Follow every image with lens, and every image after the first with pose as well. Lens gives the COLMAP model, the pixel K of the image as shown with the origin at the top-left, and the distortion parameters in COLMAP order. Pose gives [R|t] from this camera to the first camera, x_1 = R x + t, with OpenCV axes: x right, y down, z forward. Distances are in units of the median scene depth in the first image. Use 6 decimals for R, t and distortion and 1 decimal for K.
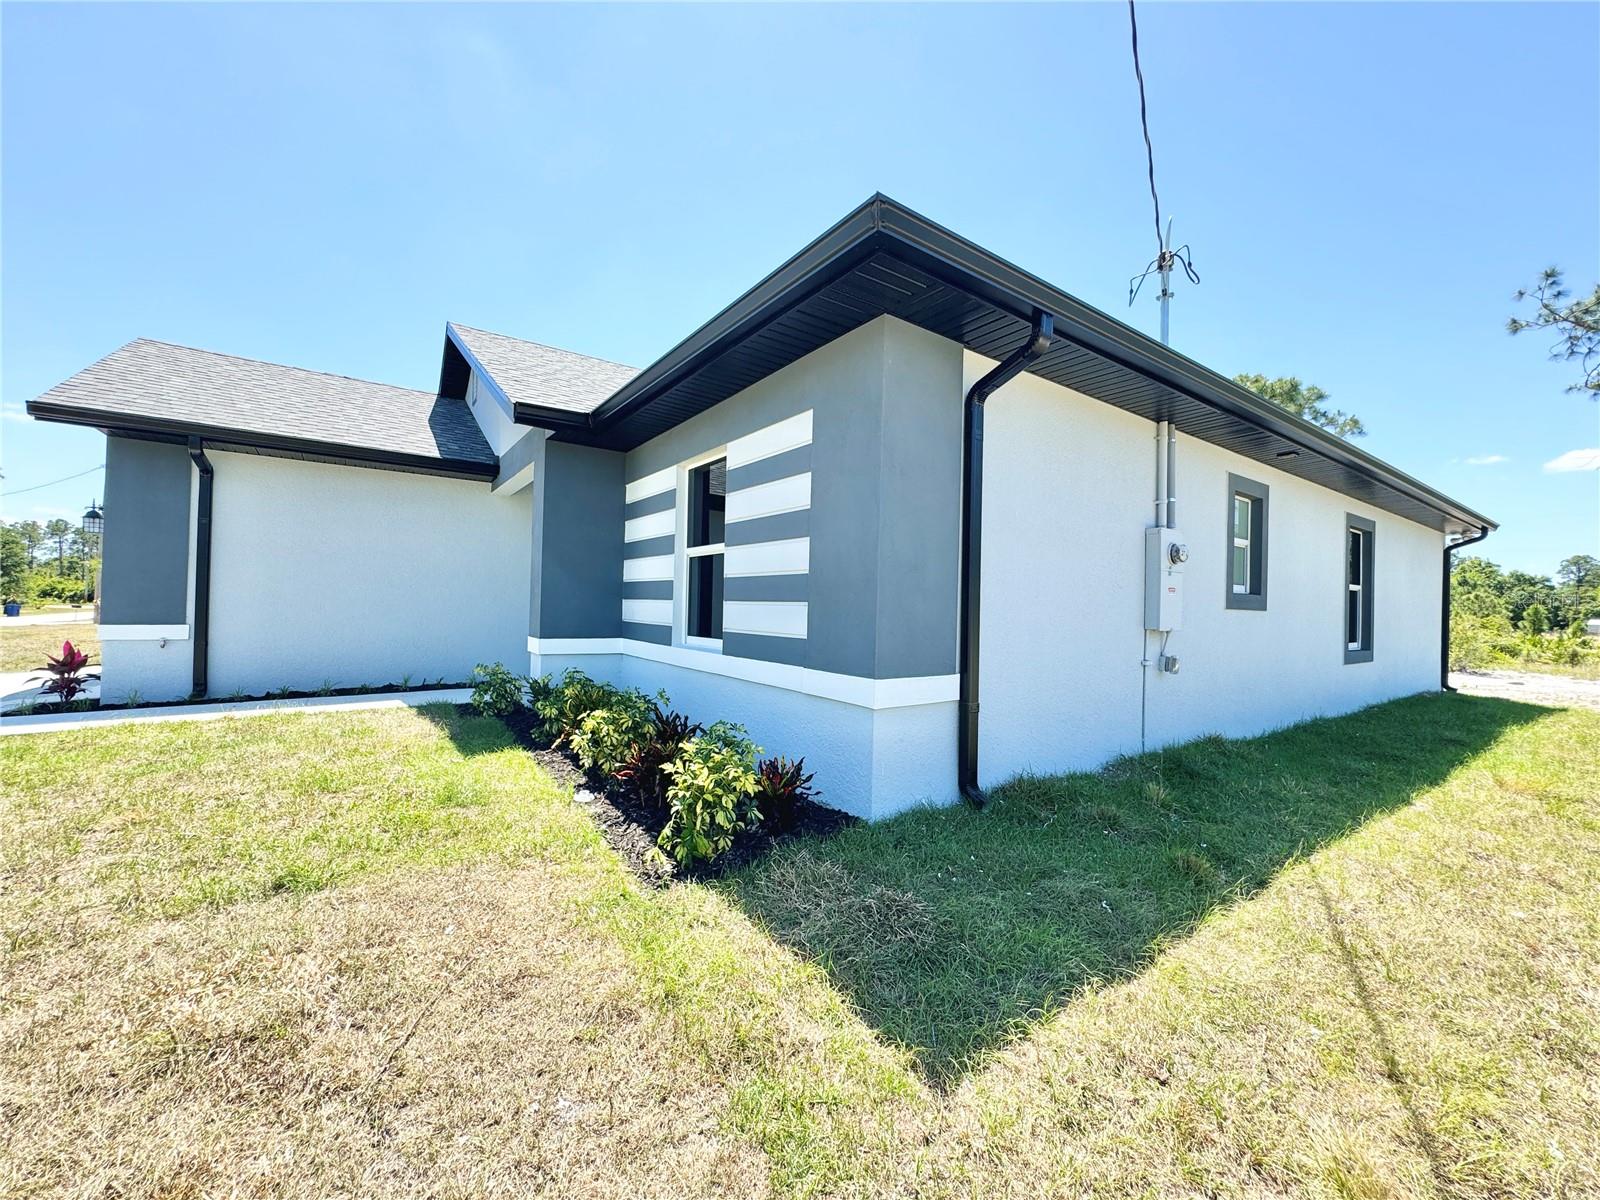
lens RADIAL K [[639.8, 0, 812.1], [0, 639.8, 582.3], [0, 0, 1]] dist [-0.007158, 0.002214]
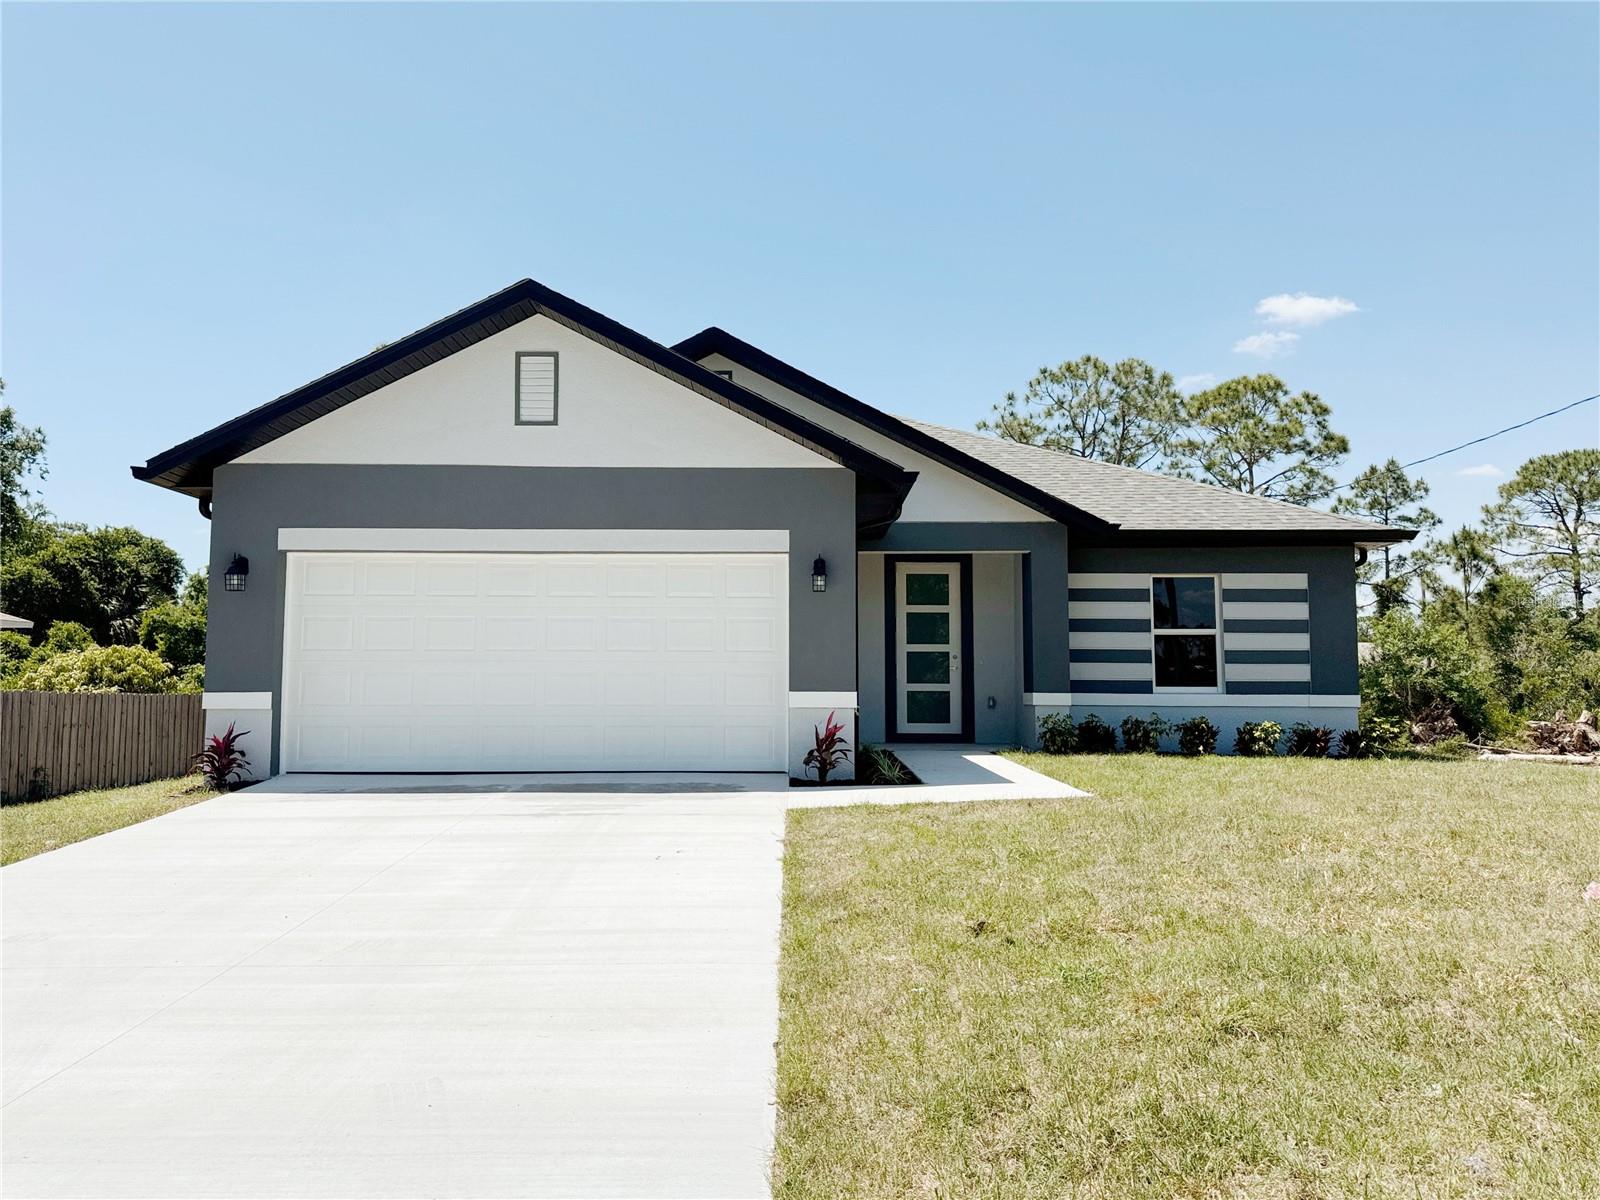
lens RADIAL K [[1147.9, 0, 785.5], [0, 1147.9, 604.6], [0, 0, 1]] dist [0.023619, -0.018799]
pose [[0.595482, 0.037317, 0.802502, -2.518340], [-0.019342, 0.999297, -0.032115, -0.006011], [-0.803136, 0.003602, 0.595785, 0.068306]]
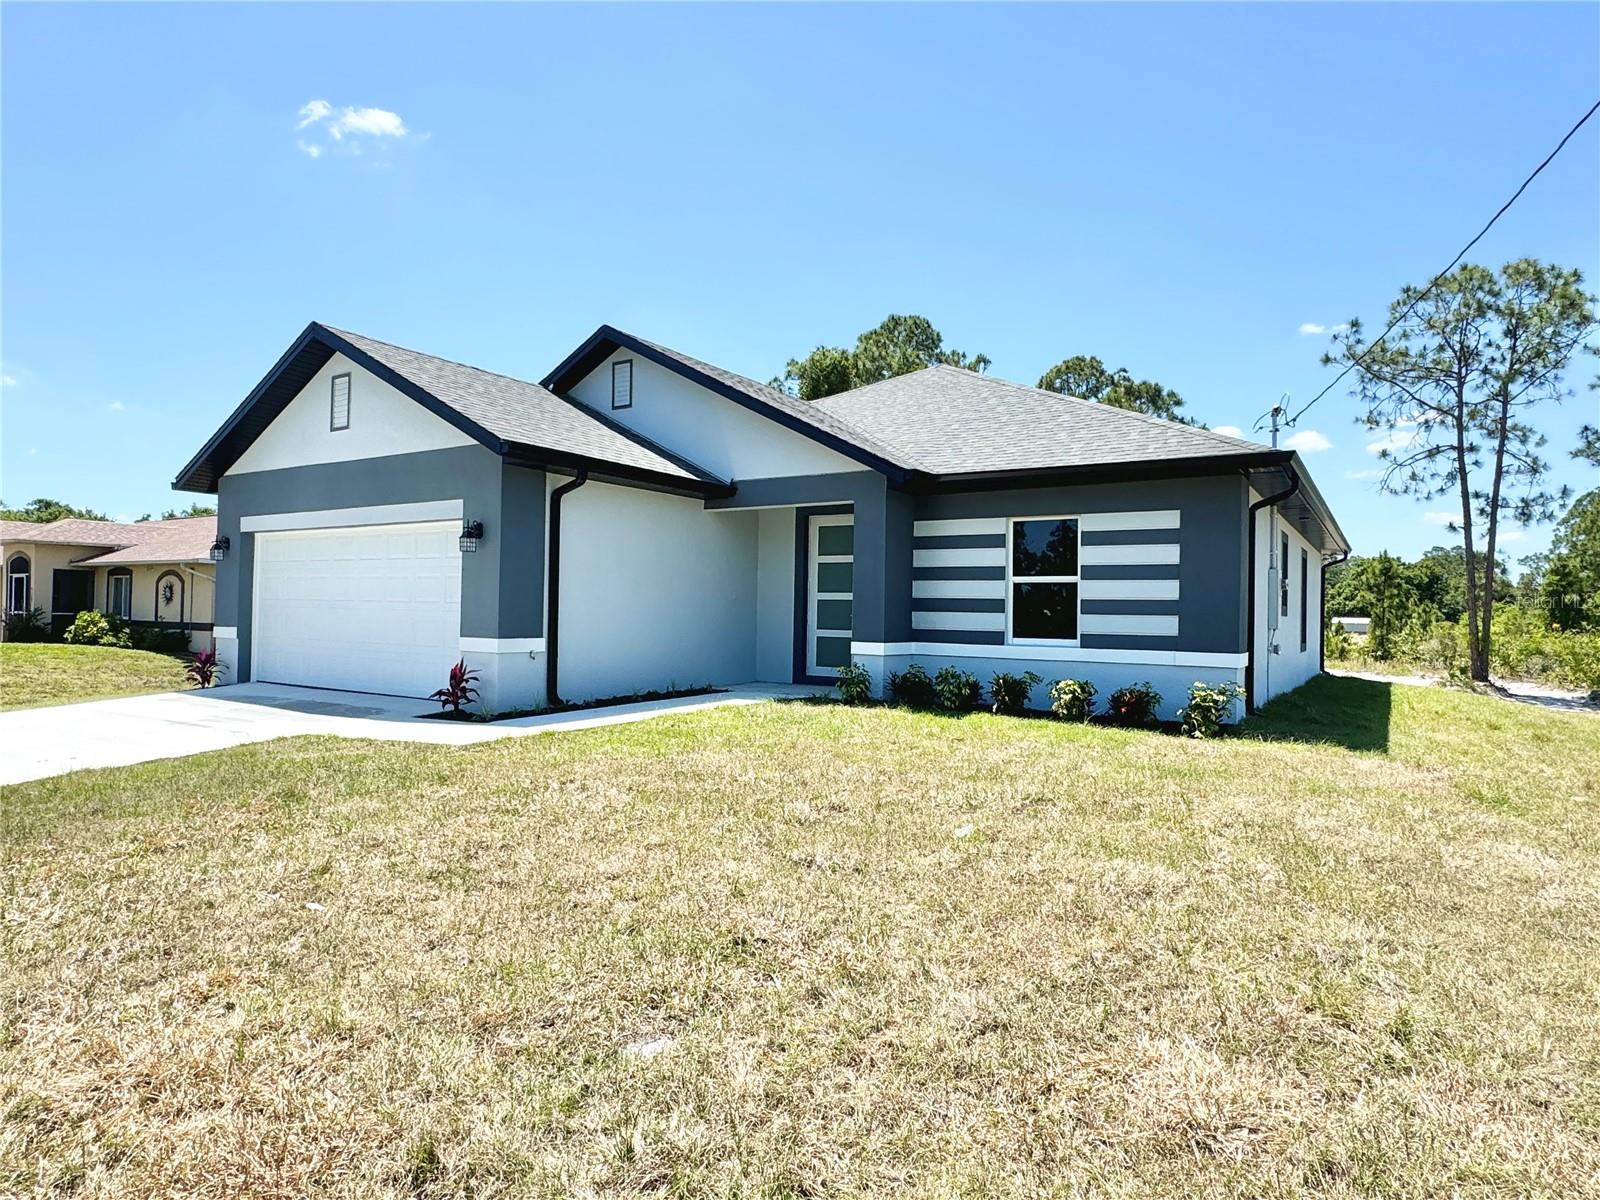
lens RADIAL K [[940.6, 0, 799.6], [0, 940.6, 596.1], [0, 0, 1]] dist [-0.009583, 0.000729]
pose [[0.928246, -0.000610, 0.371966, -1.225830], [-0.008947, 0.999673, 0.023967, -0.048365], [-0.371859, -0.025575, 0.927937, -0.661557]]
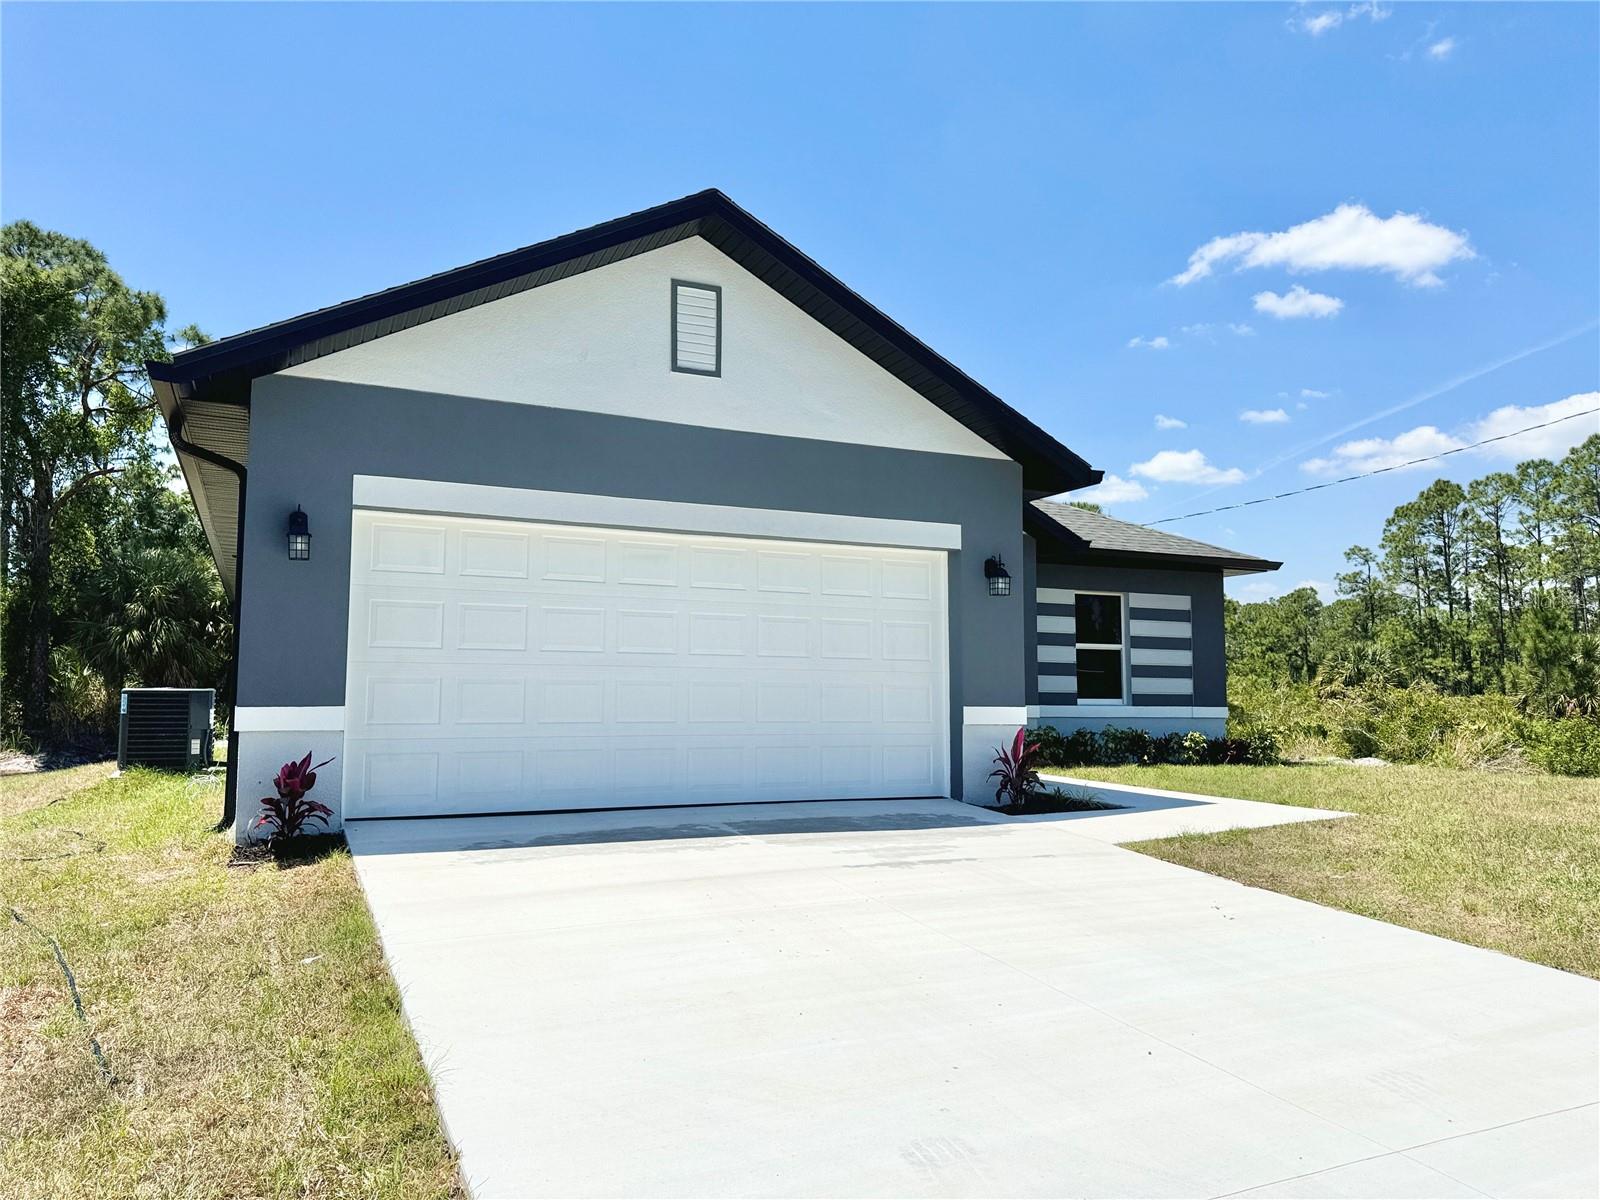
lens RADIAL K [[1147.9, 0, 794.9], [0, 1147.9, 608.1], [0, 0, 1]] dist [0.023619, -0.018799]
pose [[0.181956, 0.053798, 0.981834, -2.686534], [-0.040120, 0.998077, -0.047253, 0.018787], [-0.982488, -0.030794, 0.183764, 1.006582]]
